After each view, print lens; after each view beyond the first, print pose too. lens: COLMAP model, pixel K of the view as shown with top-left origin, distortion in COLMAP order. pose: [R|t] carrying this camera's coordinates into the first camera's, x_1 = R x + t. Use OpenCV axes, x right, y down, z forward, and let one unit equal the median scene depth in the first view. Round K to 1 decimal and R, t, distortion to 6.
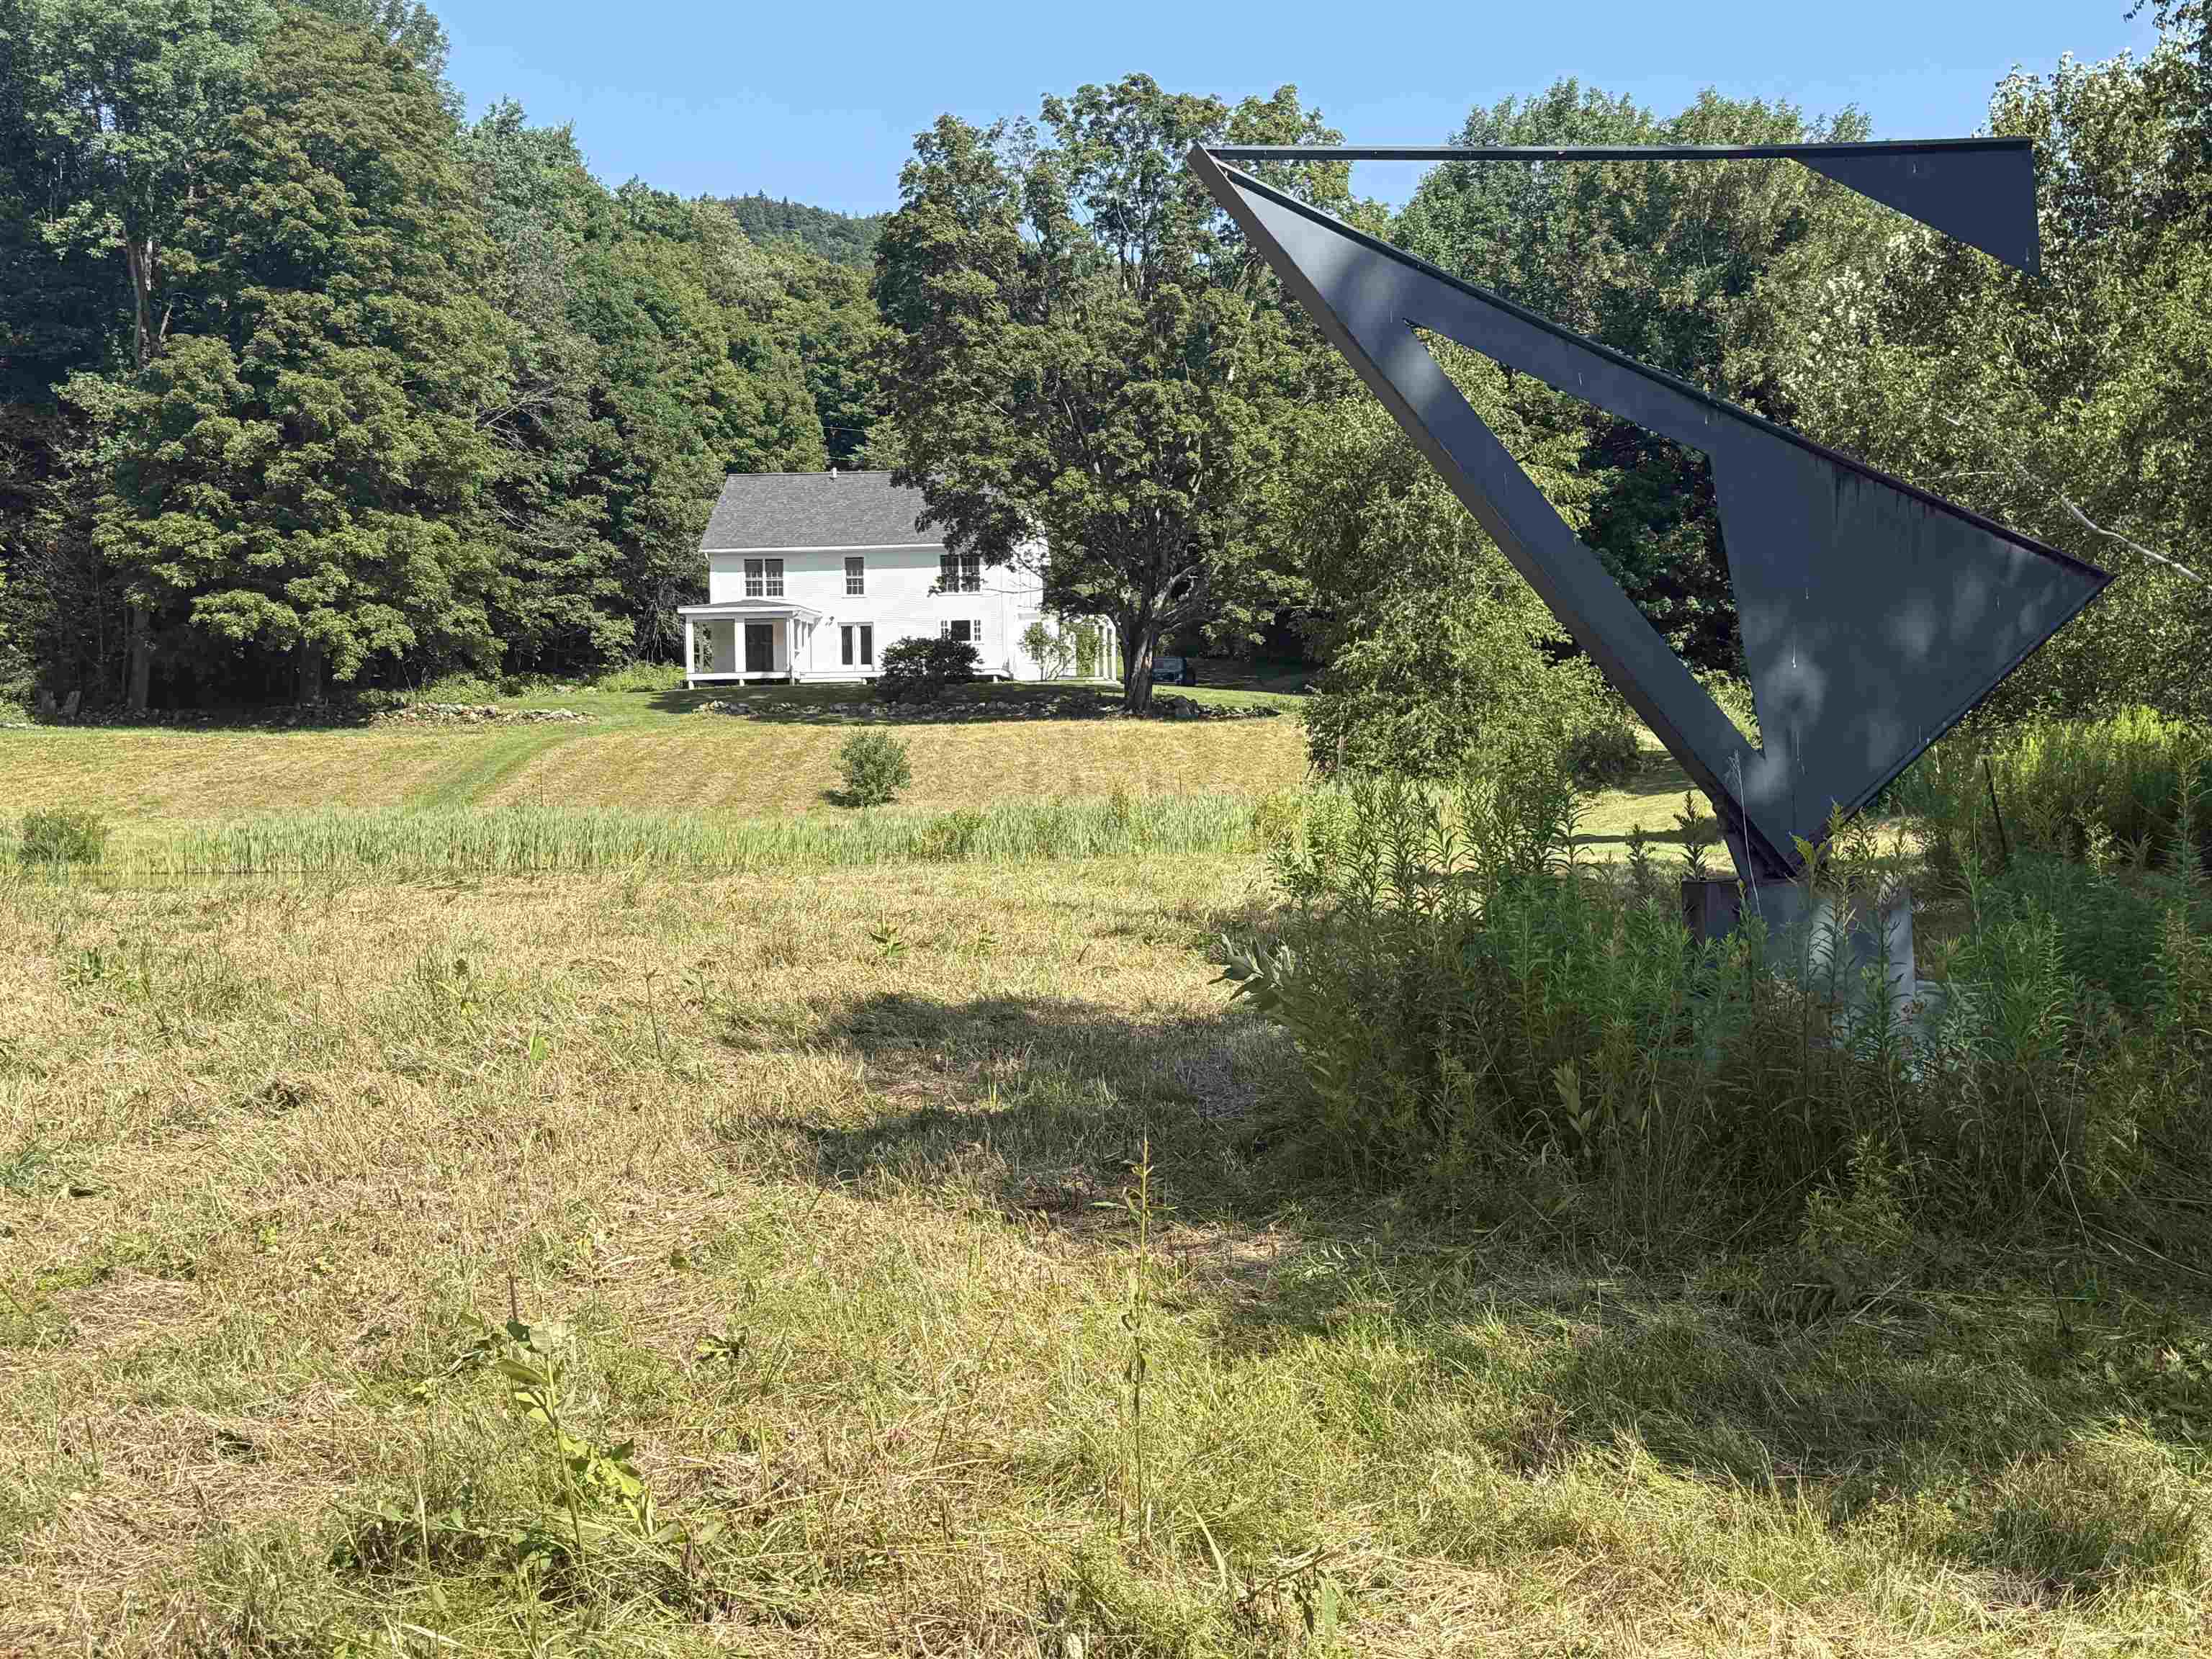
lens RADIAL K [[2751.6, 0, 1117.6], [0, 2751.6, 843.4], [0, 0, 1]] dist [0.221002, 0.000000]
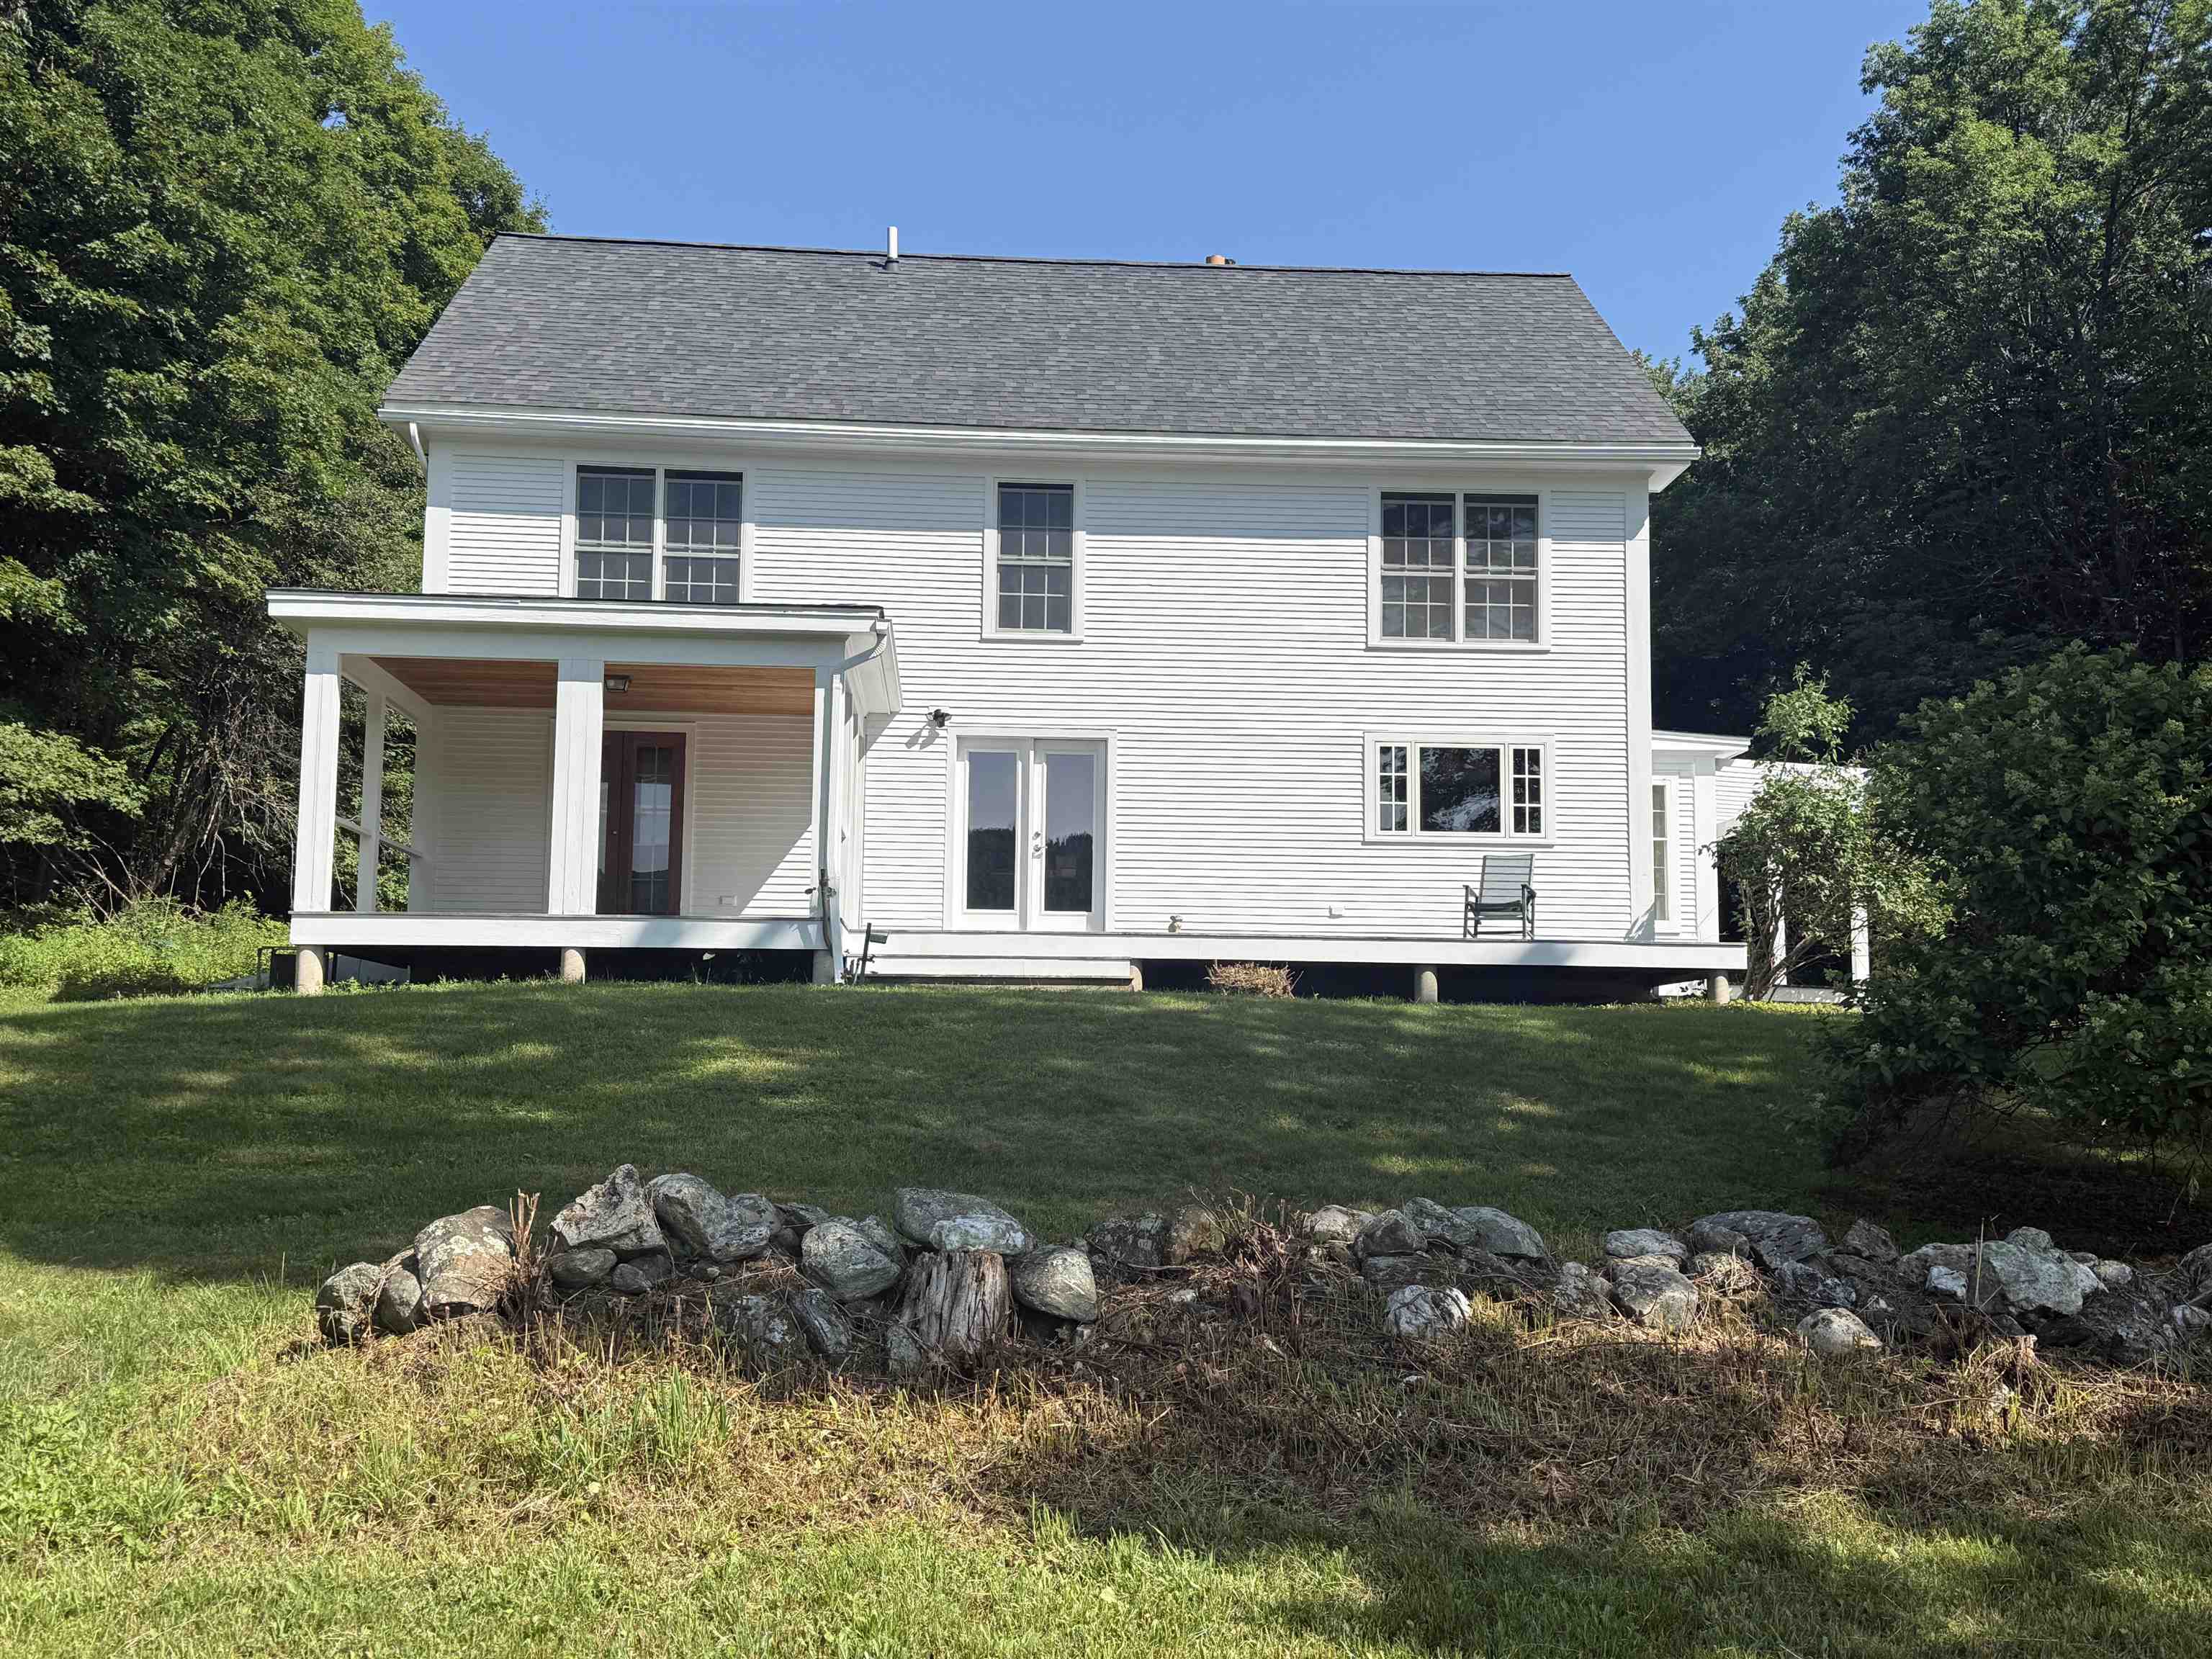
lens RADIAL K [[2164.1, 0, 1113.0], [0, 2164.1, 834.3], [0, 0, 1]] dist [0.098023, 0.000000]
pose [[0.979121, 0.048848, 0.197324, -0.125515], [-0.022982, 0.991076, -0.131305, -0.046324], [-0.201977, 0.124028, 0.971505, 0.811110]]
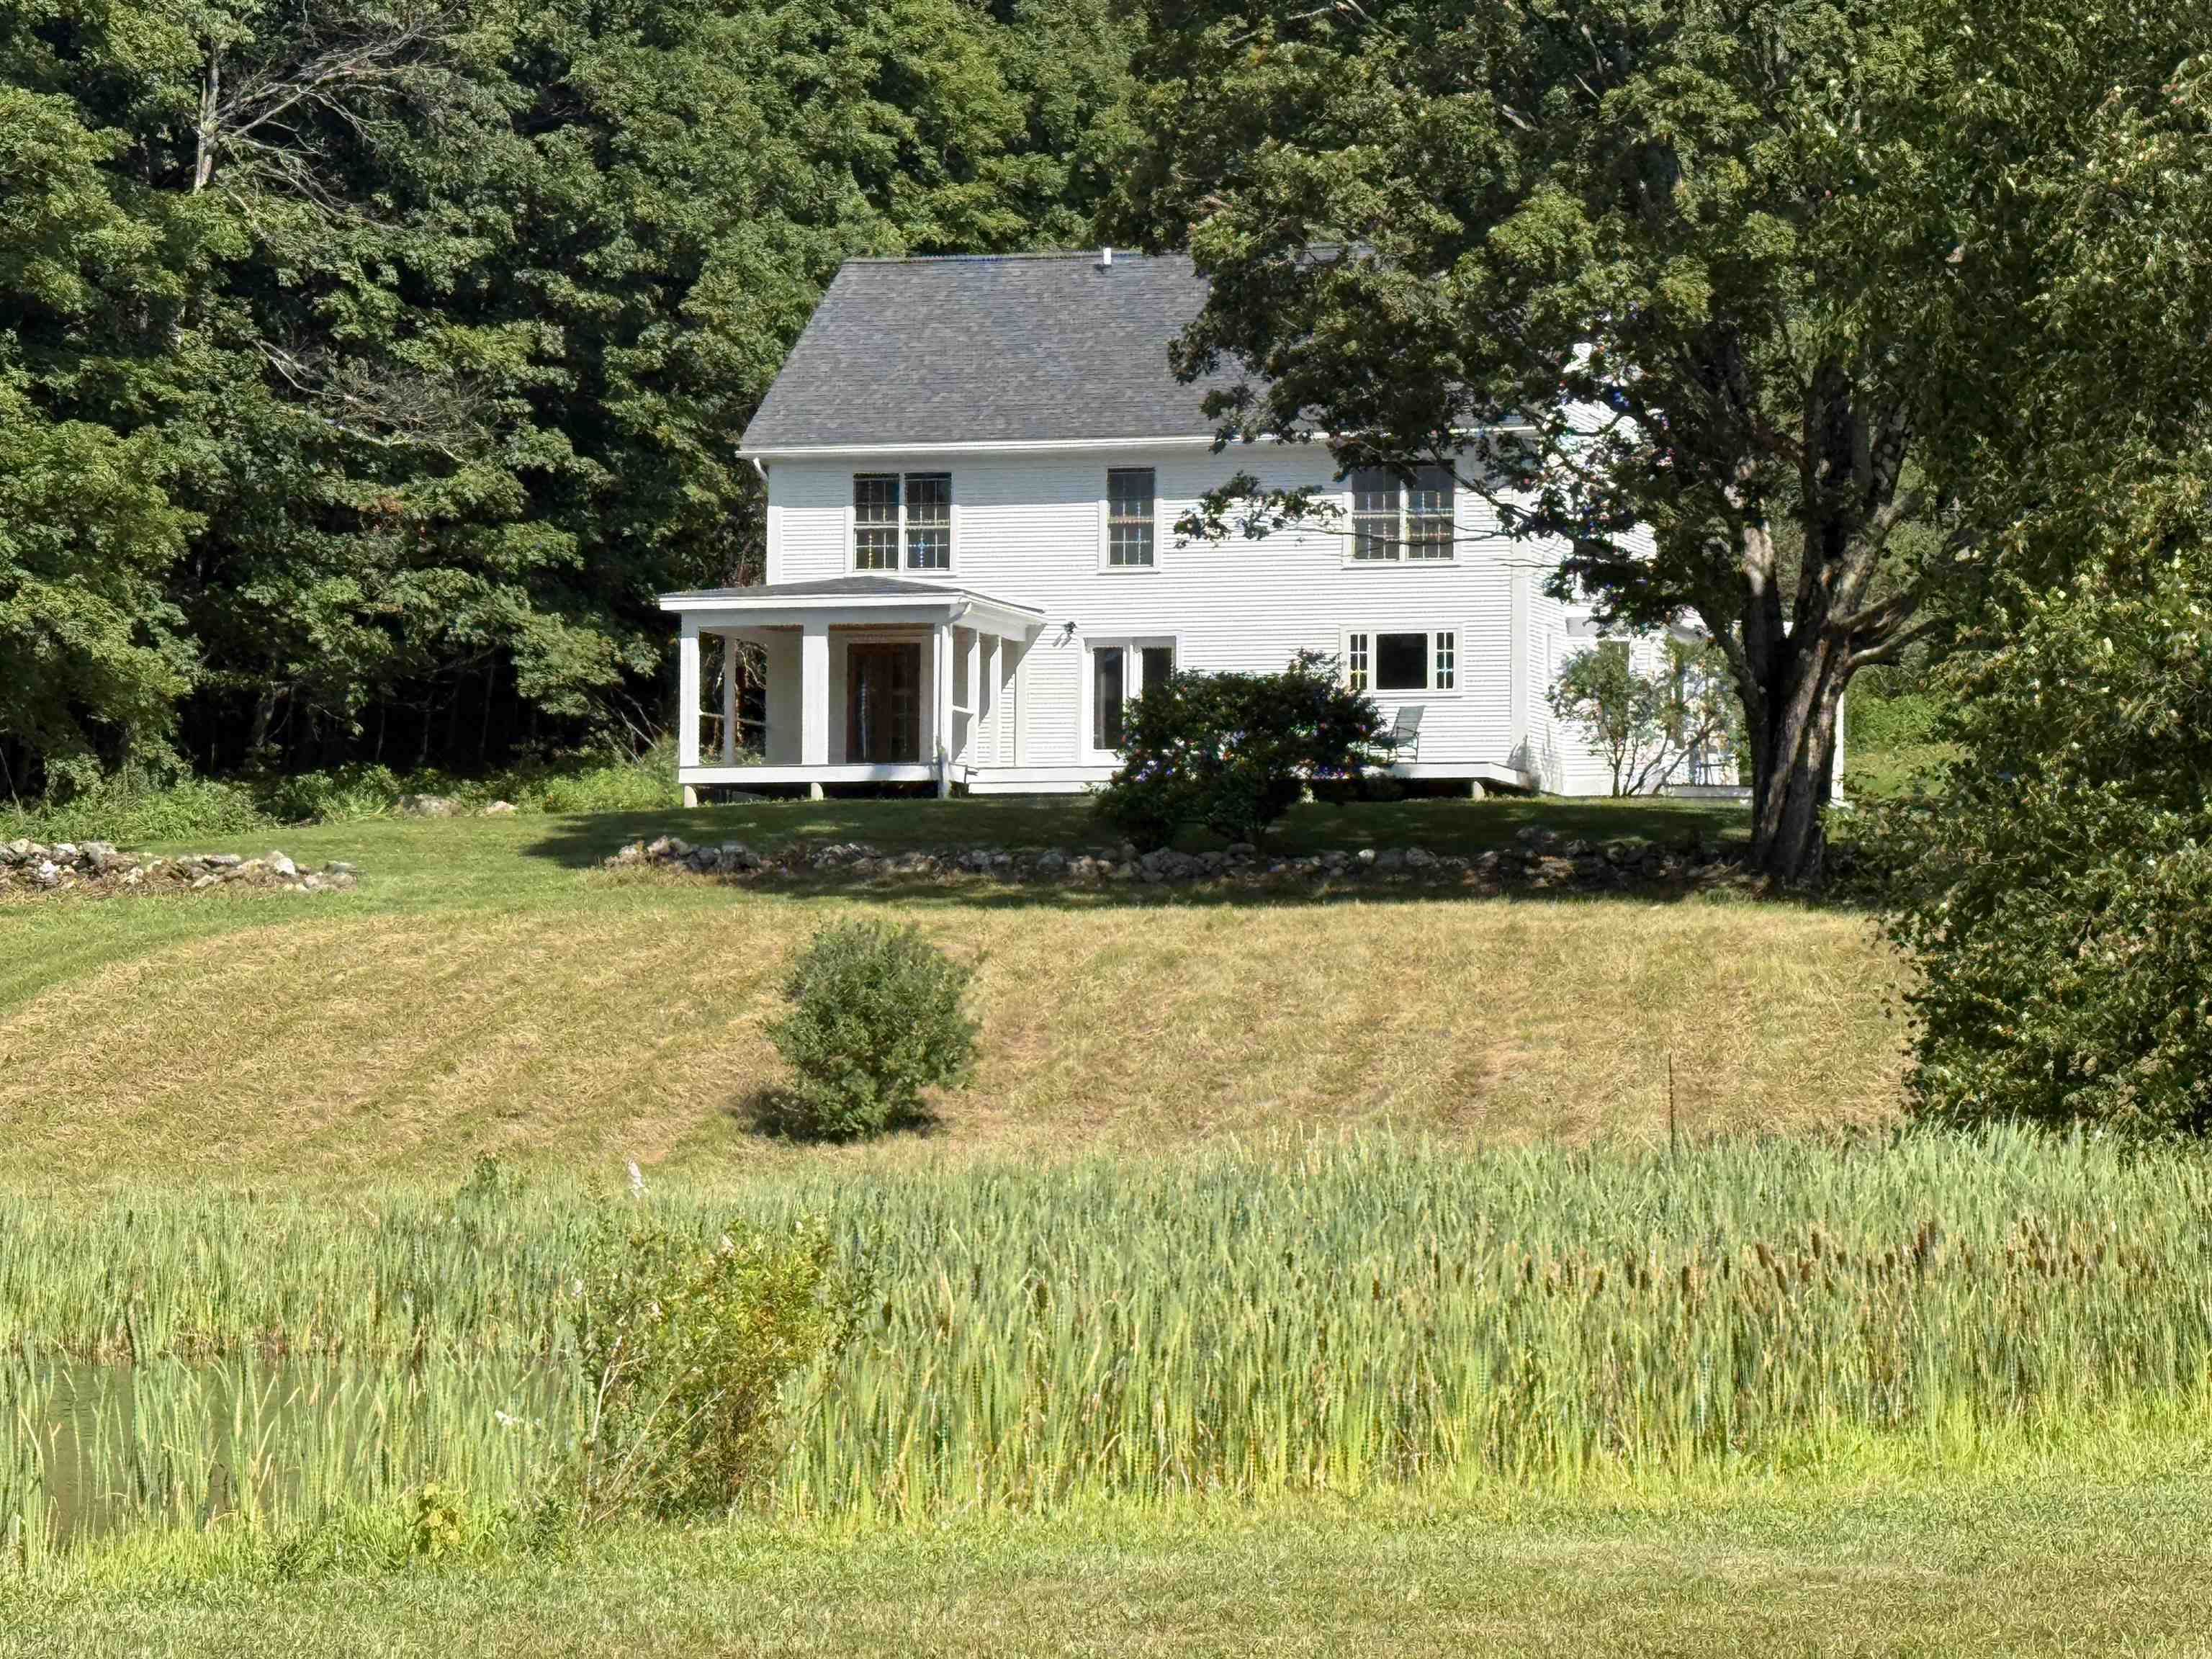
lens RADIAL K [[6165.8, 0, 1091.2], [0, 6165.8, 832.3], [0, 0, 1]] dist [0.234702, 0.000000]
pose [[0.983122, 0.013941, -0.182421, 0.054348], [-0.024227, 0.998232, -0.054281, -0.007432], [0.181342, 0.057784, 0.981721, 0.170393]]
